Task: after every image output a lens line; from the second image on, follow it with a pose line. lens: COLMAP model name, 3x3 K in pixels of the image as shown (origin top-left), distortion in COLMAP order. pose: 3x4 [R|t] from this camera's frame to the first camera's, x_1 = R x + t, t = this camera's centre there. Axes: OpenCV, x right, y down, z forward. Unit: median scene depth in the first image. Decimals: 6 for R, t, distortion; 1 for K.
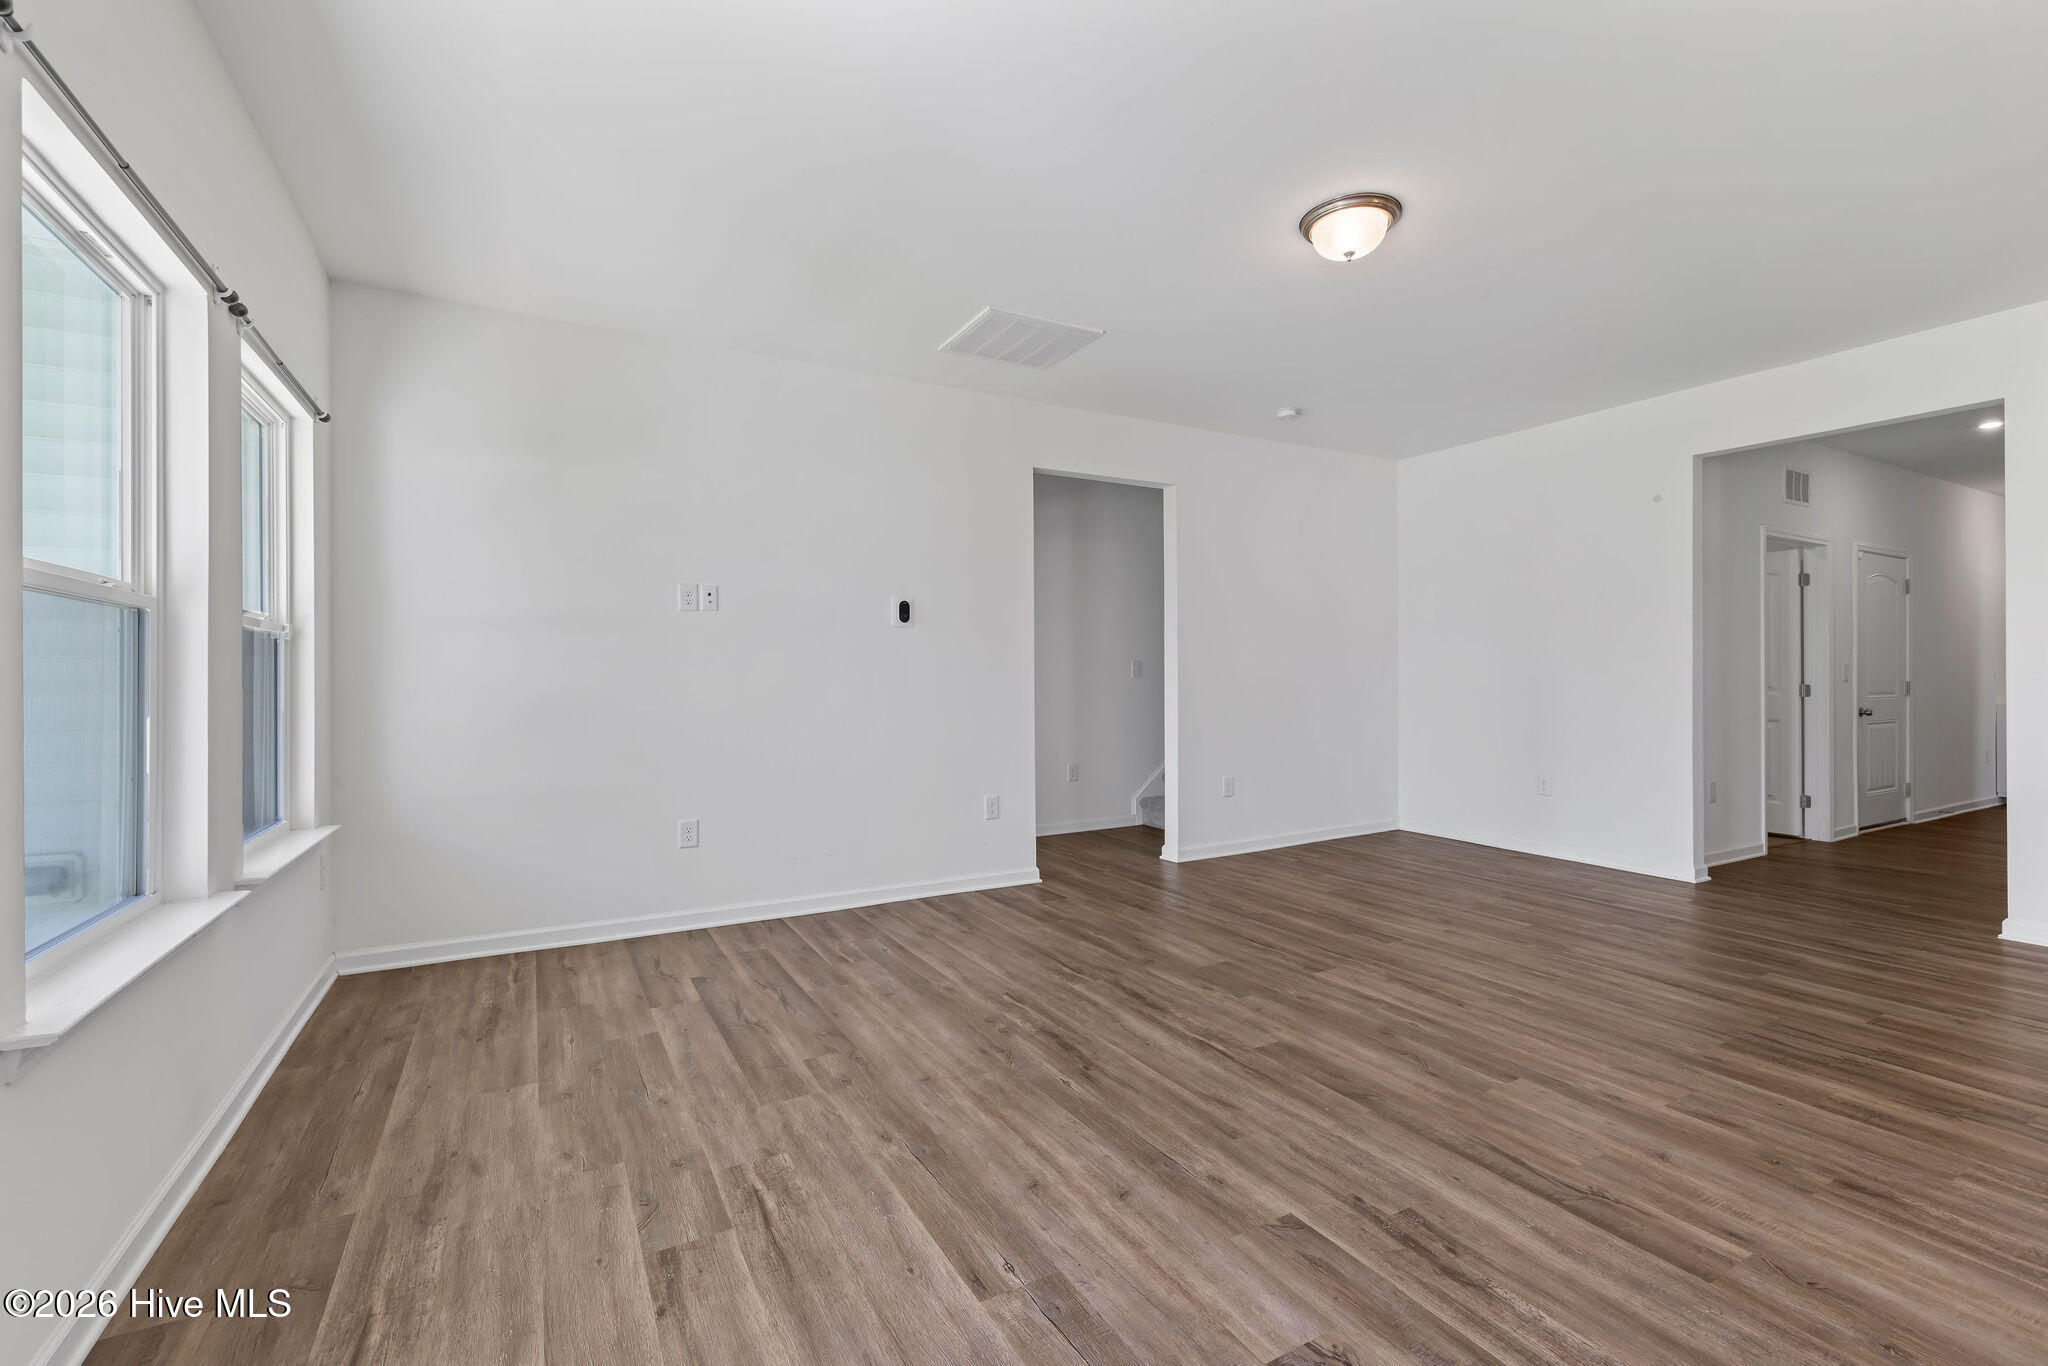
lens RADIAL K [[881.9, 0, 1018.1], [0, 881.9, 680.5], [0, 0, 1]] dist [0.000208, 0.000360]
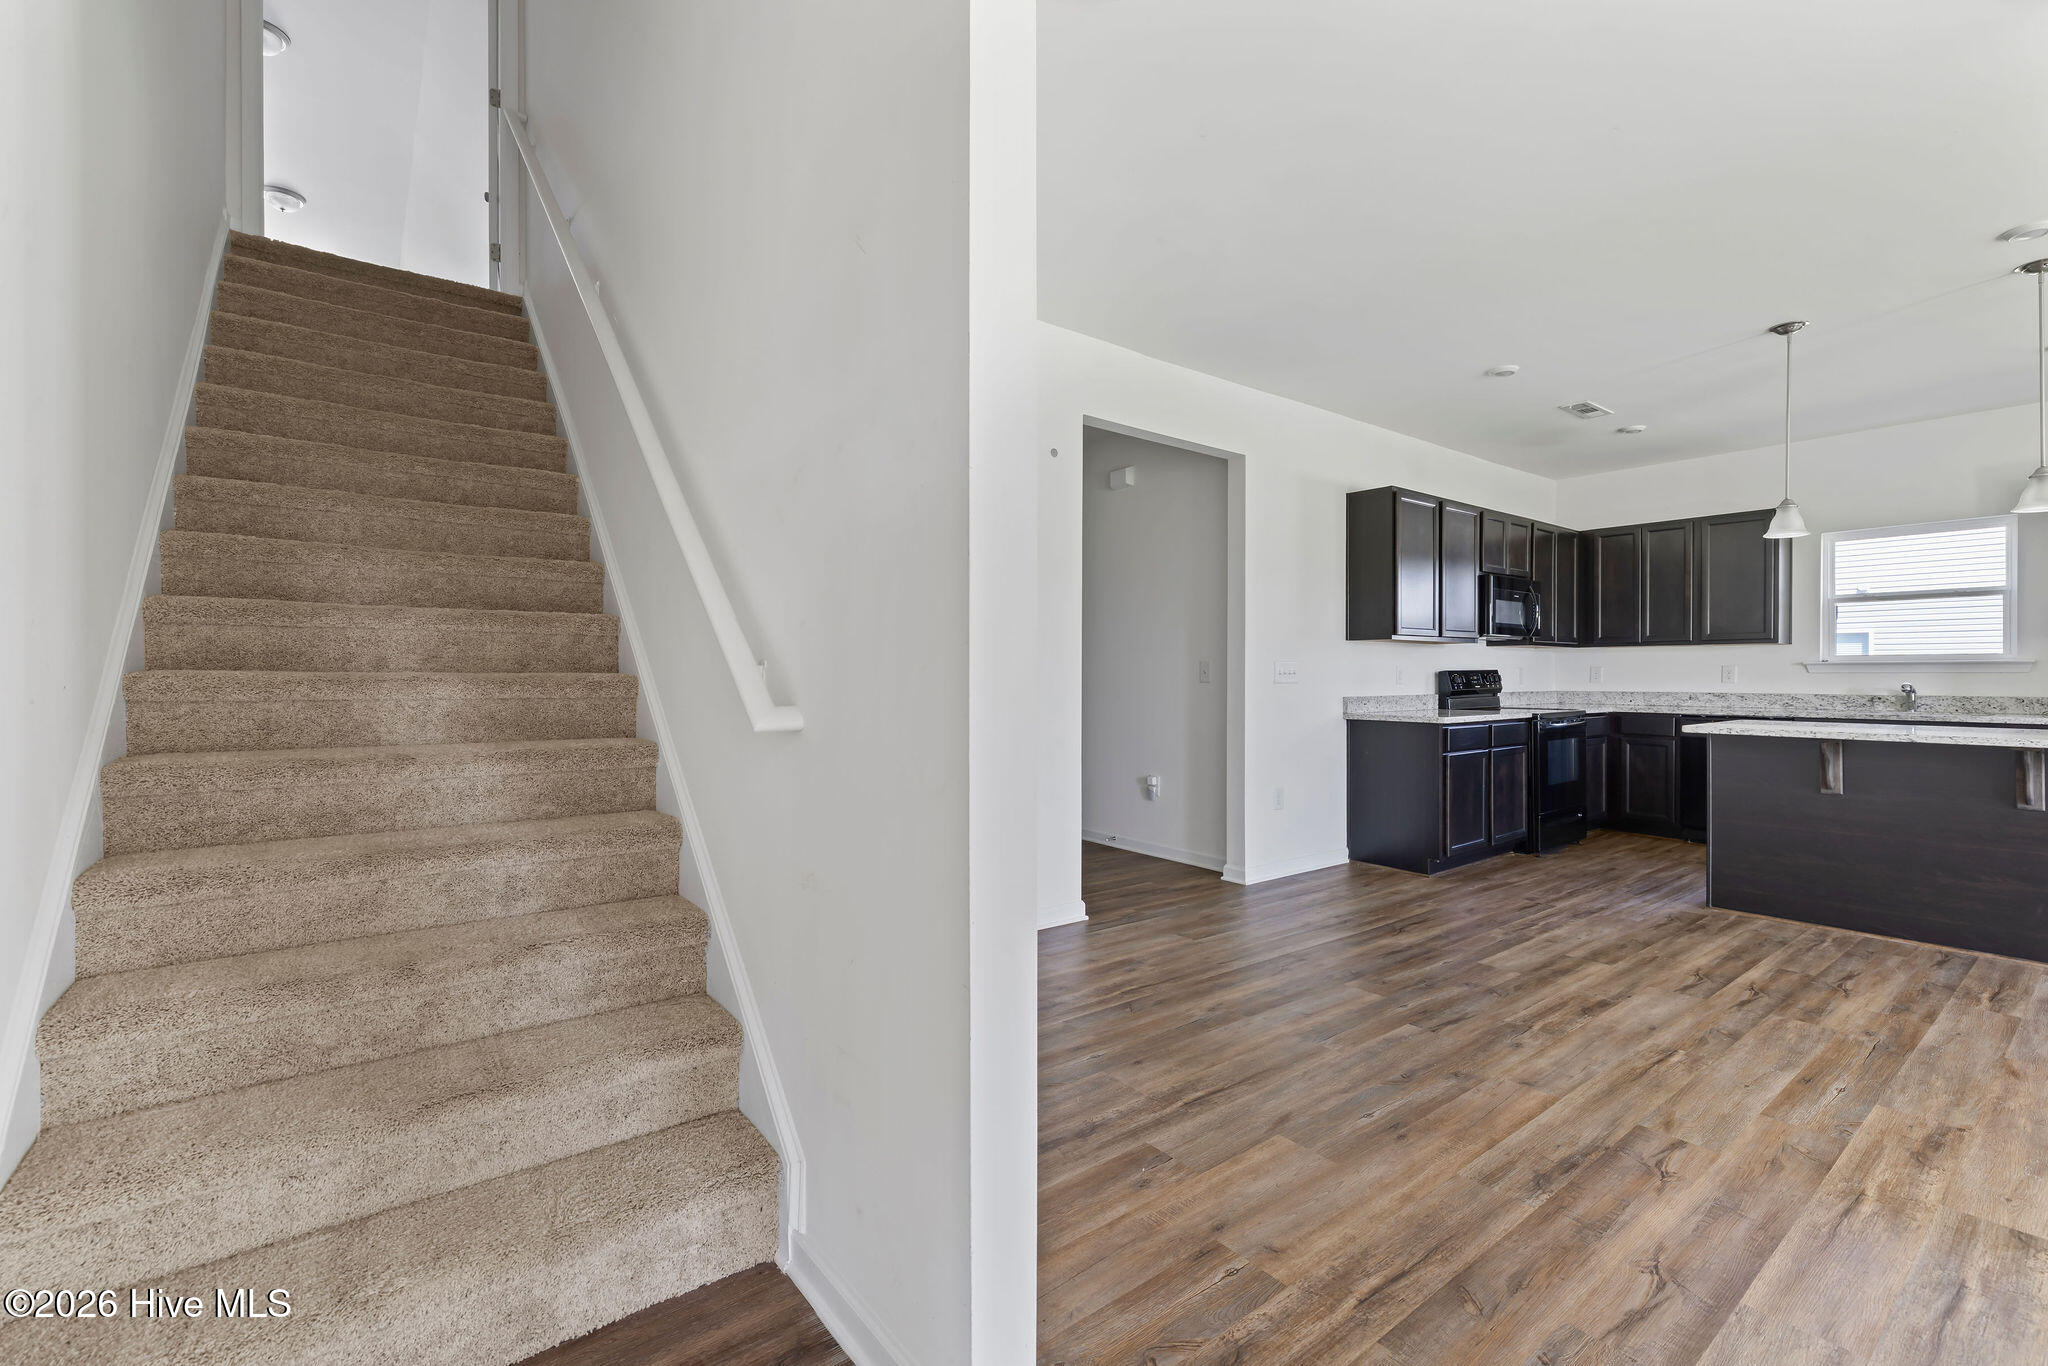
lens RADIAL K [[881.9, 0, 1028.2], [0, 881.9, 675.7], [0, 0, 1]] dist [0.000208, 0.000360]
pose [[-0.150663, 0.003181, 0.988580, -0.092407], [0.003753, 0.999989, -0.002646, -0.003690], [-0.988578, 0.003312, -0.150673, 1.739317]]
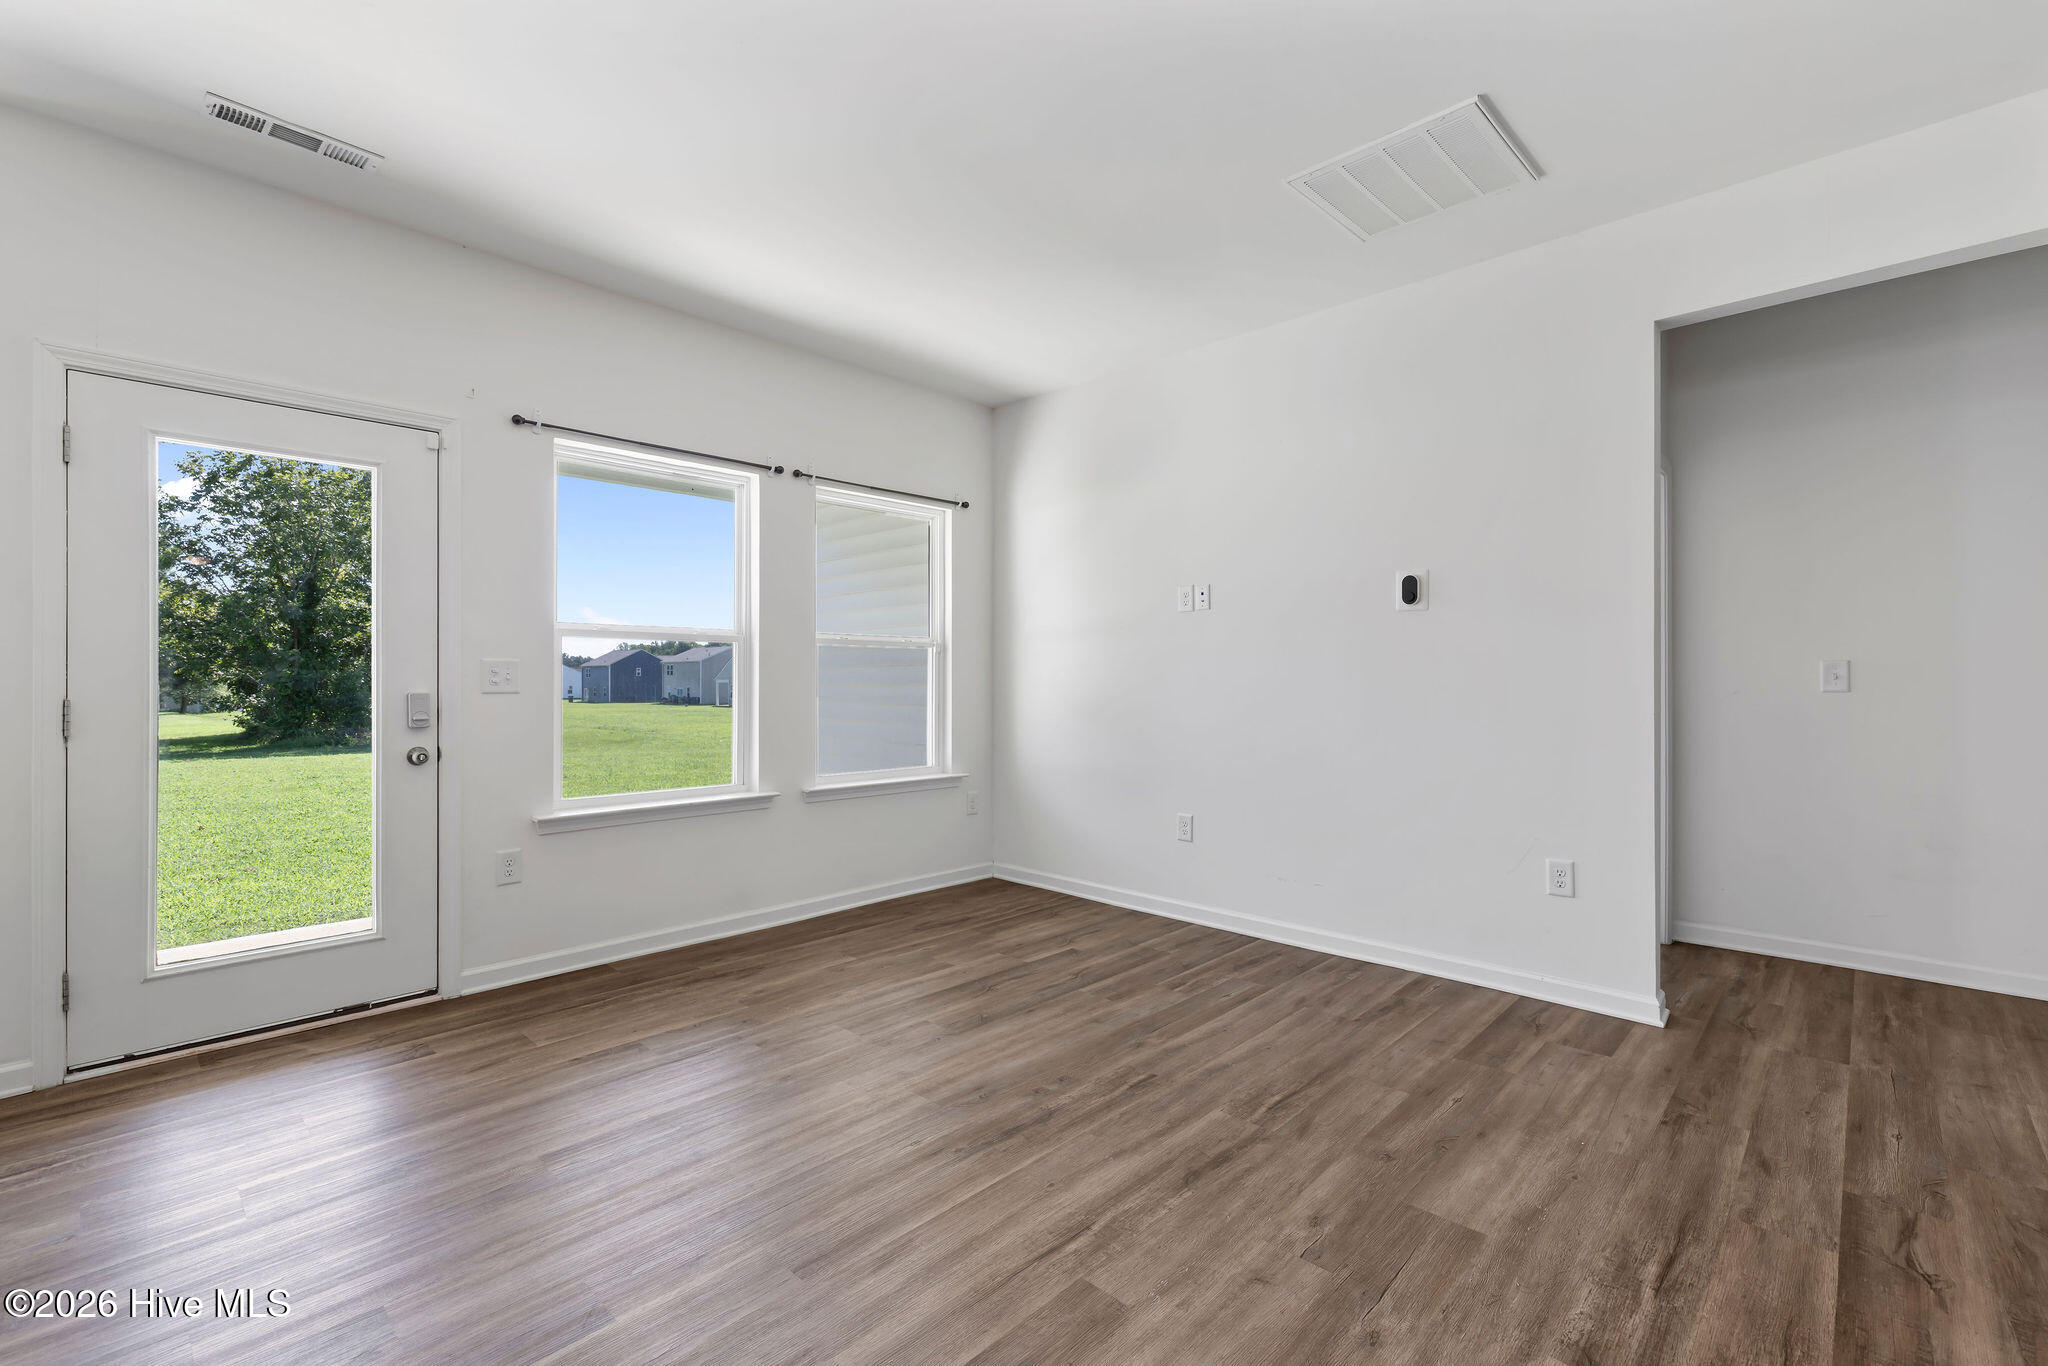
lens RADIAL K [[881.9, 0, 1023.0], [0, 881.9, 681.5], [0, 0, 1]] dist [0.000208, 0.000360]
pose [[0.296814, 0.007490, -0.954906, 0.696420], [-0.004964, 0.999968, 0.006300, -0.003678], [0.954922, 0.002870, 0.296842, 0.642510]]
